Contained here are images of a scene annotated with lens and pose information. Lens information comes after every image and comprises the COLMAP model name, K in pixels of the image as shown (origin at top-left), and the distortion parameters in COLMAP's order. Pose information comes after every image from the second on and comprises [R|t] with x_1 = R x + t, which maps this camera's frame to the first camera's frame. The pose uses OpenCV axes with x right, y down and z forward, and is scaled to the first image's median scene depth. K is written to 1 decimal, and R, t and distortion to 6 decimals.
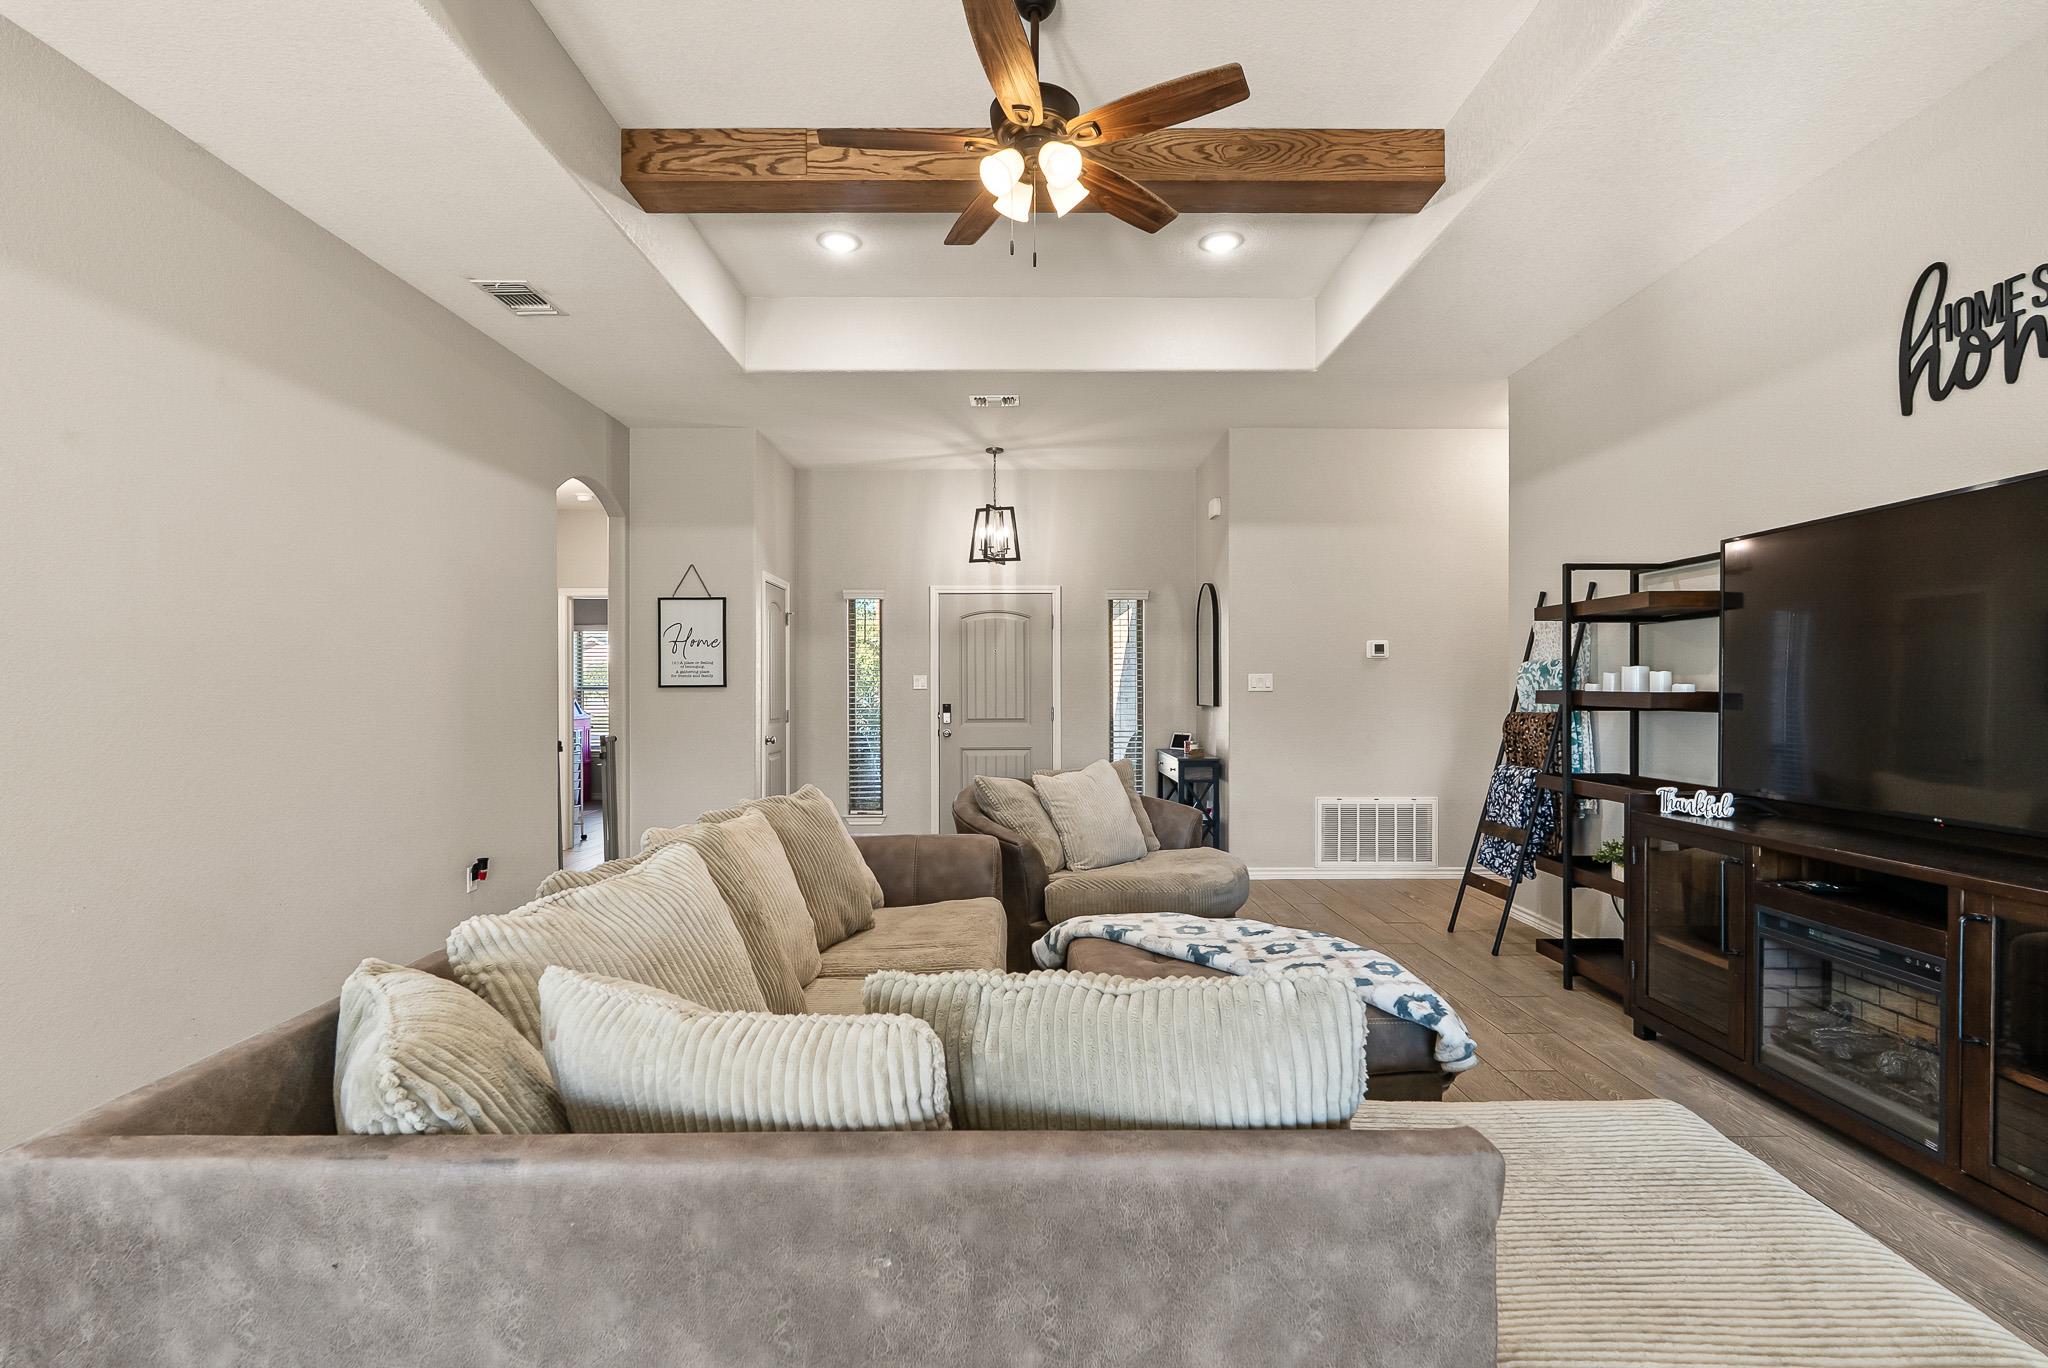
lens RADIAL K [[905.9, 0, 1028.0], [0, 905.9, 688.4], [0, 0, 1]] dist [-0.004071, -0.000665]
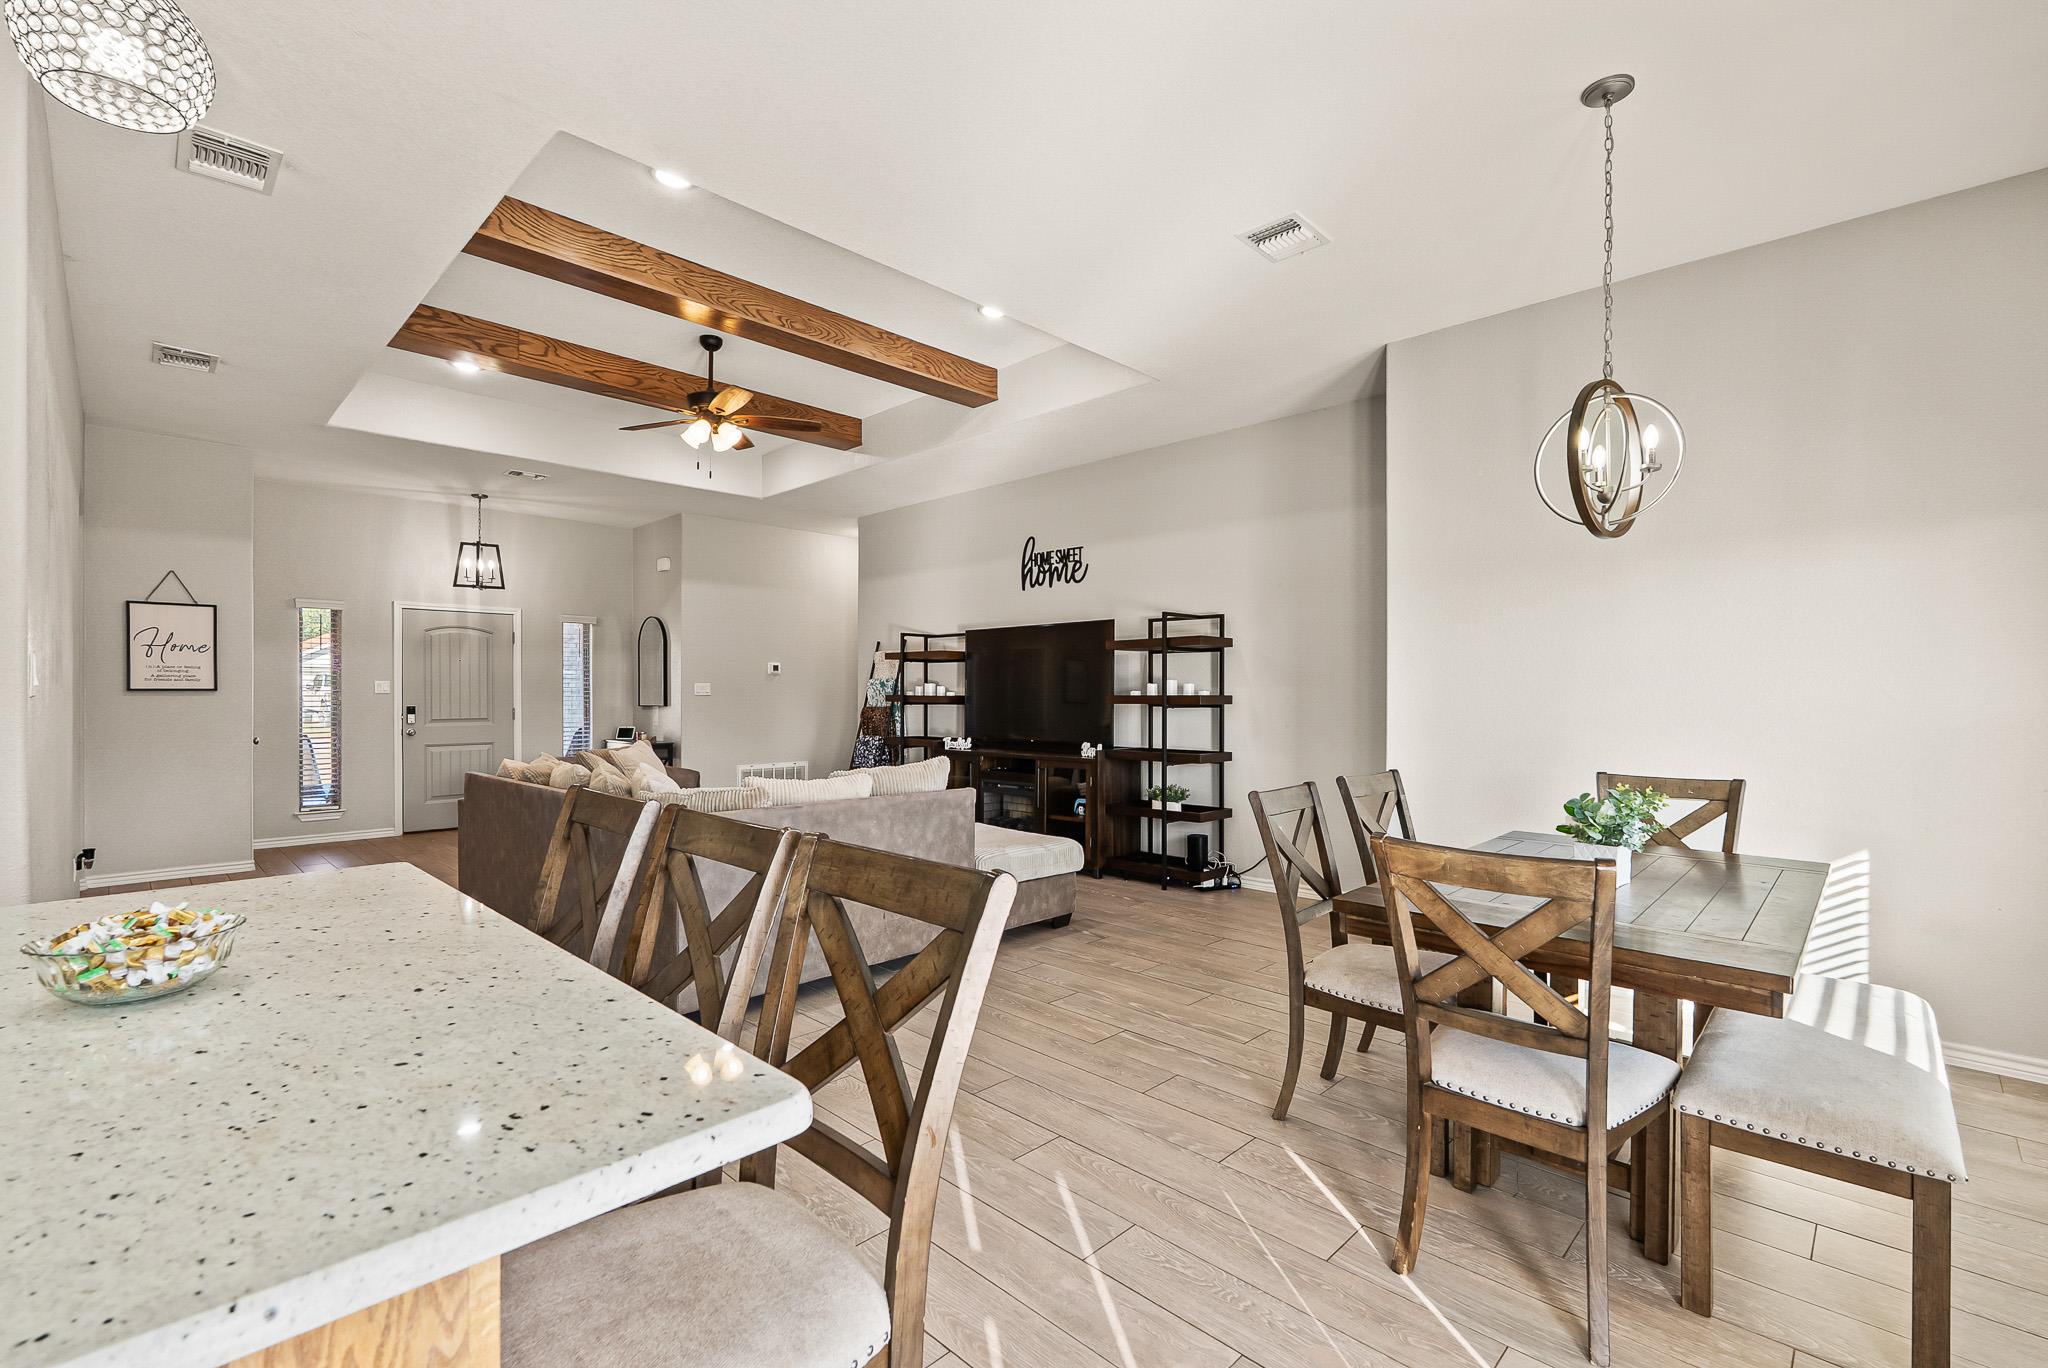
lens RADIAL K [[905.9, 0, 1021.8], [0, 905.9, 691.3], [0, 0, 1]] dist [-0.004071, -0.000665]
pose [[0.702418, 0.004143, 0.711753, -0.632566], [-0.002632, 0.999991, -0.003224, 0.000327], [-0.711760, 0.000391, 0.702423, -0.594204]]
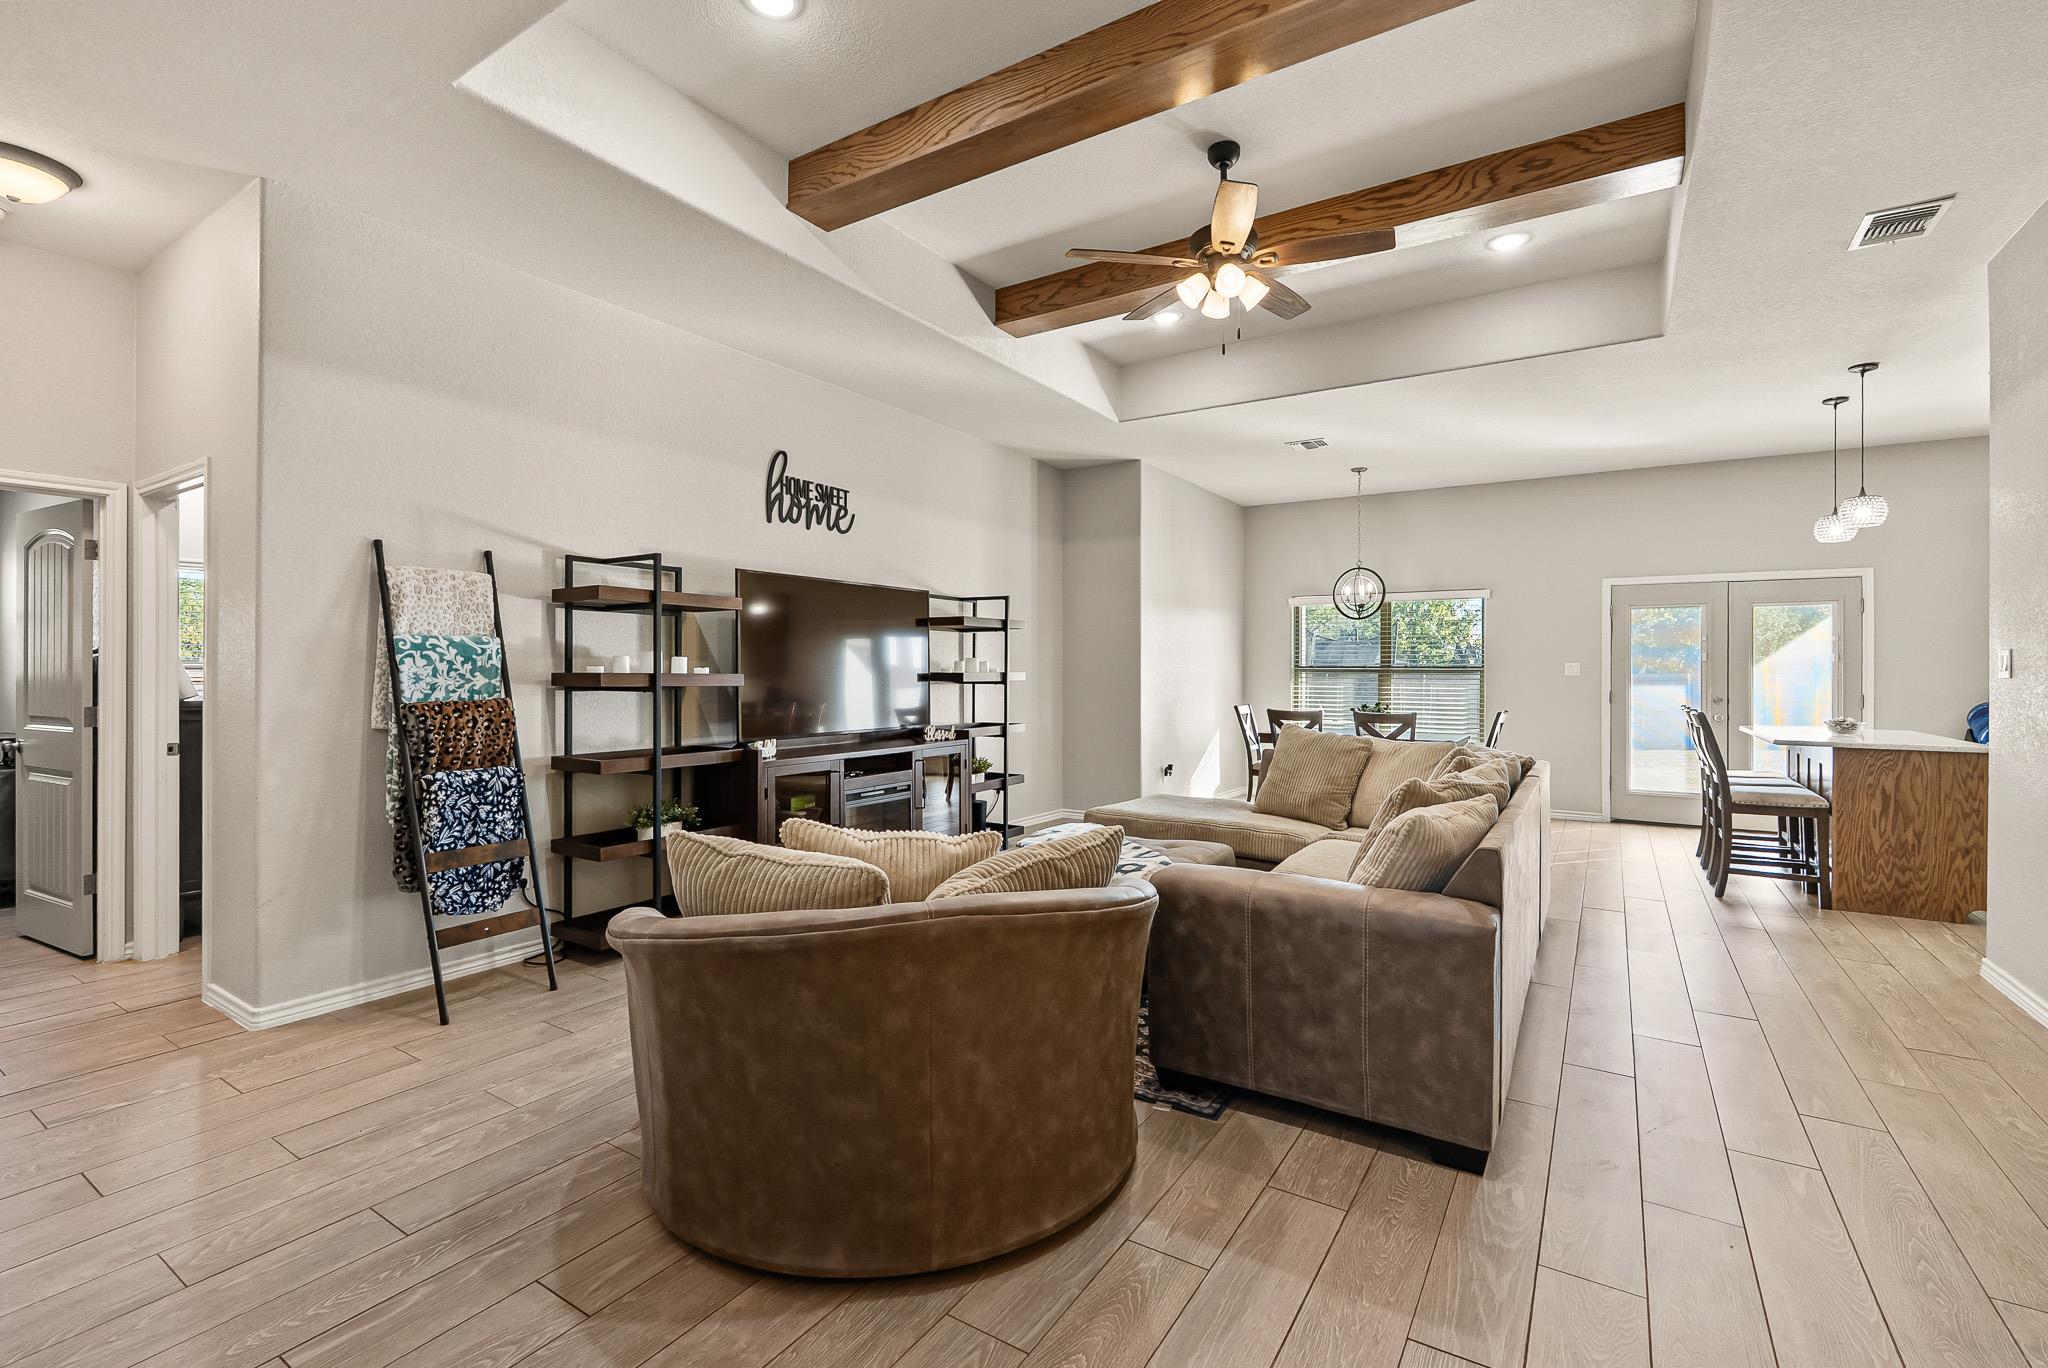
lens RADIAL K [[905.9, 0, 1029.0], [0, 905.9, 674.9], [0, 0, 1]] dist [-0.004071, -0.000665]
pose [[-0.837282, -0.000456, 0.546771, -0.328103], [-0.000312, 1.000000, 0.000356, 0.003638], [-0.546771, 0.000127, -0.837282, 1.559807]]
